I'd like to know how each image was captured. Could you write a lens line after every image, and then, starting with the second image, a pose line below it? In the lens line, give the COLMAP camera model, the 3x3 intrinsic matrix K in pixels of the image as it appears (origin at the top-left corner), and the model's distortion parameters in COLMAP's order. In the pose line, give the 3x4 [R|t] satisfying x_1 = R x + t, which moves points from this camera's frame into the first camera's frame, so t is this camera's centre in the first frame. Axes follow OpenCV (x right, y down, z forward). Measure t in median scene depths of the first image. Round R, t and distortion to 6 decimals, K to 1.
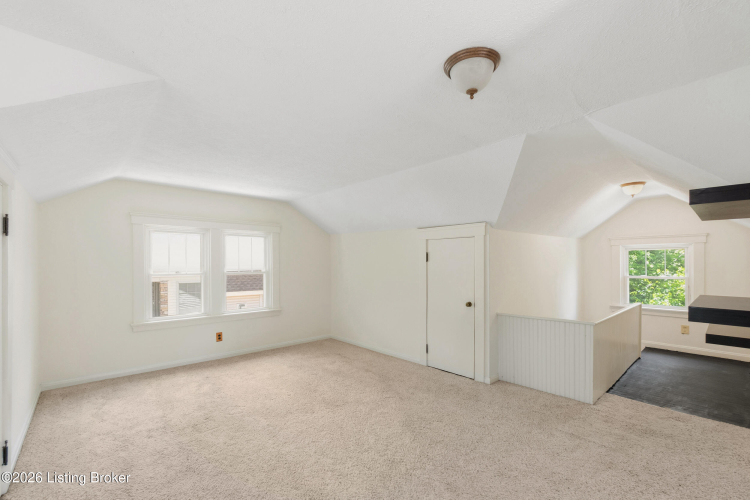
lens RADIAL K [[323.1, 0, 373.8], [0, 323.1, 252.9], [0, 0, 1]] dist [-0.005155, 0.000157]
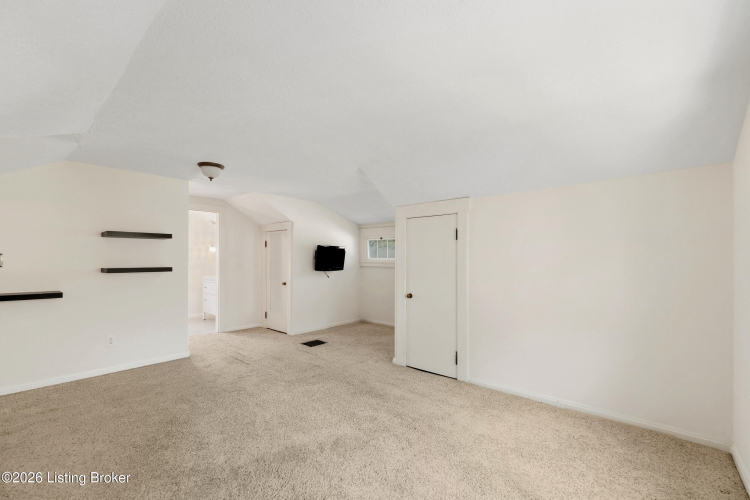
lens RADIAL K [[323.1, 0, 373.8], [0, 323.1, 252.9], [0, 0, 1]] dist [-0.005155, 0.000157]
pose [[-0.990531, -0.001312, -0.137286, -0.201287], [0.006317, 0.998459, -0.055126, 0.055539], [0.137147, -0.055471, -0.988996, 1.325571]]
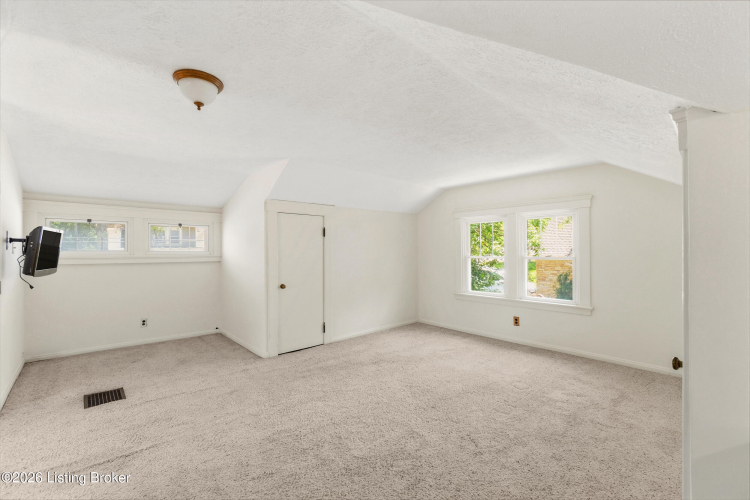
lens RADIAL K [[322.4, 0, 370.0], [0, 322.4, 244.9], [0, 0, 1]] dist [-0.001943, -0.000070]
pose [[0.003695, -0.013819, -0.999898, 0.598166], [0.039577, 0.999123, -0.013662, 0.023877], [0.999210, -0.039523, 0.004238, 0.640300]]
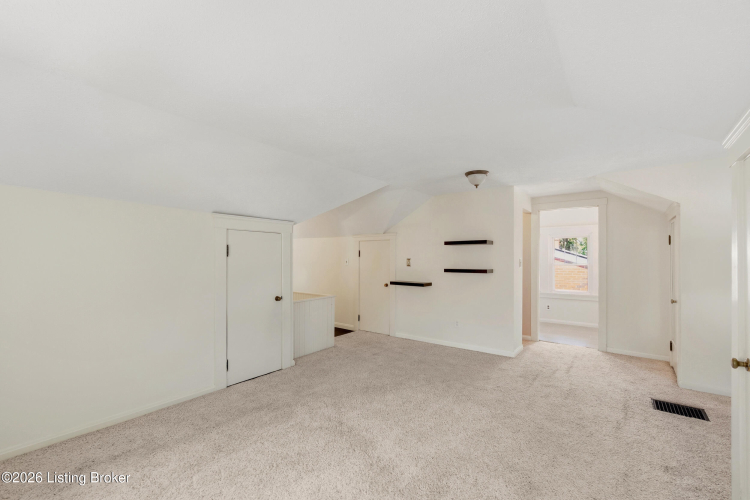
lens RADIAL K [[323.1, 0, 373.8], [0, 323.1, 252.9], [0, 0, 1]] dist [-0.005155, 0.000157]
pose [[-0.192924, 0.021513, 0.980978, -0.731205], [-0.035478, 0.998953, -0.028885, 0.030742], [-0.980572, -0.040376, -0.191959, 0.855007]]
